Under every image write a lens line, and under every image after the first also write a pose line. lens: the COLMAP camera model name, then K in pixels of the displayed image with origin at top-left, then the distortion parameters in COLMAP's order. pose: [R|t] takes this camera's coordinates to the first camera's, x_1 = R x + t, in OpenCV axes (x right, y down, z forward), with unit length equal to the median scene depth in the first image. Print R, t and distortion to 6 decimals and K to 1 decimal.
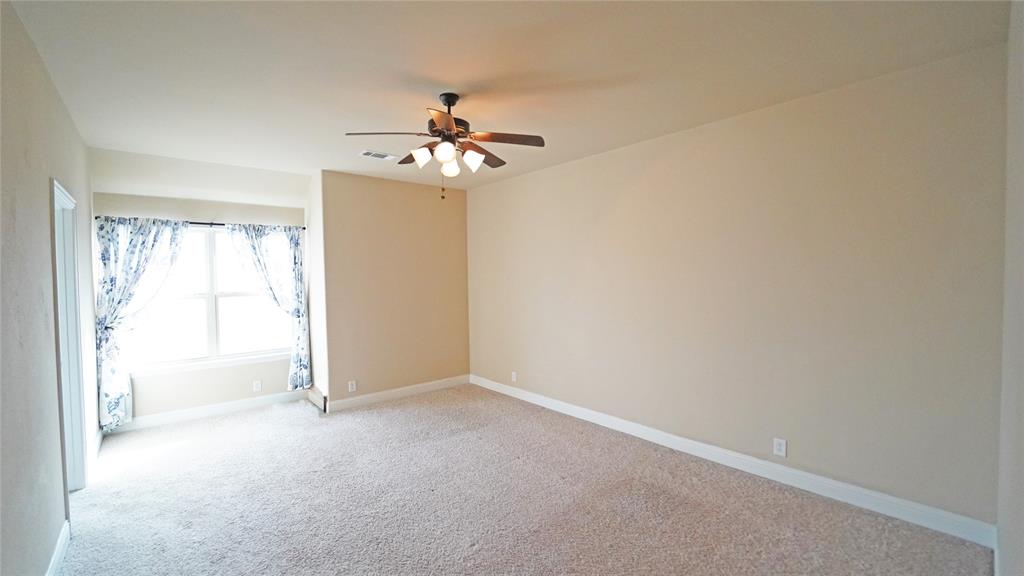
lens RADIAL K [[416.1, 0, 511.9], [0, 416.1, 283.1], [0, 0, 1]] dist [-0.000558, -0.000031]
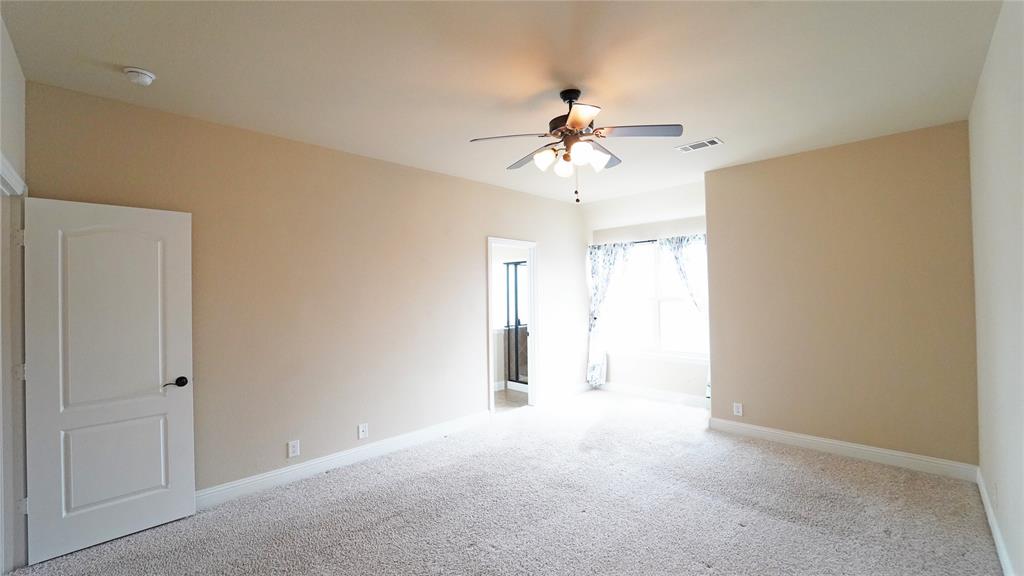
lens RADIAL K [[417.4, 0, 506.6], [0, 417.4, 290.2], [0, 0, 1]] dist [-0.001020, 0.000027]
pose [[0.105048, 0.010664, -0.994410, 0.504731], [-0.006975, 0.999926, 0.009986, -0.008367], [0.994443, 0.005887, 0.105115, 0.499539]]
